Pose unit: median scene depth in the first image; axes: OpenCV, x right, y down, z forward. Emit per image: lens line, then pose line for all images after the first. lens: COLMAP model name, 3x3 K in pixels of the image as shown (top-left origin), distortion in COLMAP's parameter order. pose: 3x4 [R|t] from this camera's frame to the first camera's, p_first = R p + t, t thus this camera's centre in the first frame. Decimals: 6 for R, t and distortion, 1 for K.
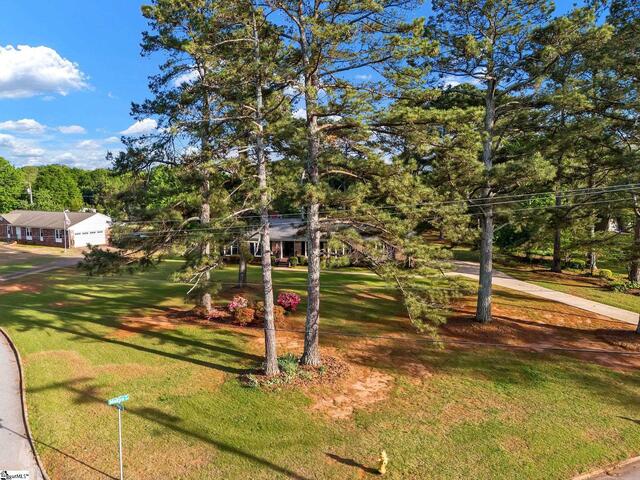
lens RADIAL K [[459.5, 0, 320.0], [0, 459.5, 240.0], [0, 0, 1]] dist [0.024831, -0.038173]
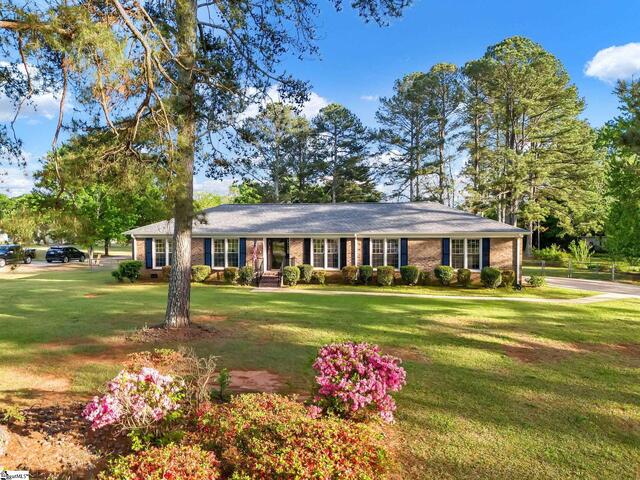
lens RADIAL K [[459.5, 0, 320.0], [0, 459.5, 240.0], [0, 0, 1]] dist [0.024831, -0.038173]
pose [[0.996052, -0.001041, 0.088762, -0.068451], [0.009295, 0.995657, -0.092633, 0.053883], [-0.088280, 0.093093, 0.991736, 0.482398]]
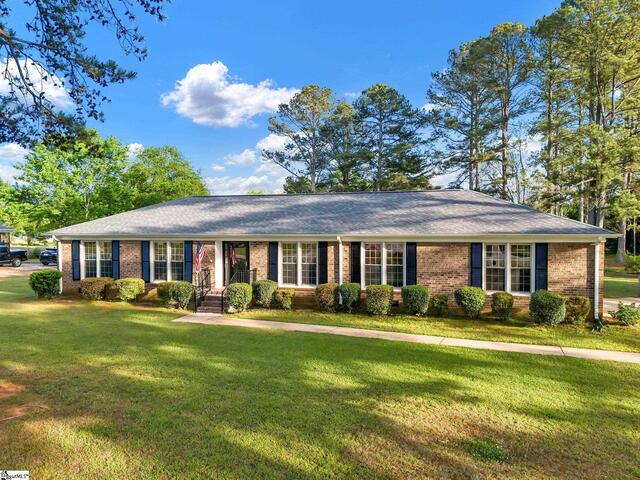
lens RADIAL K [[459.5, 0, 320.0], [0, 459.5, 240.0], [0, 0, 1]] dist [0.024831, -0.038173]
pose [[0.997644, 0.002380, -0.068560, 0.025576], [-0.008558, 0.995909, -0.089959, 0.034837], [0.068065, 0.090333, 0.993583, 0.638344]]
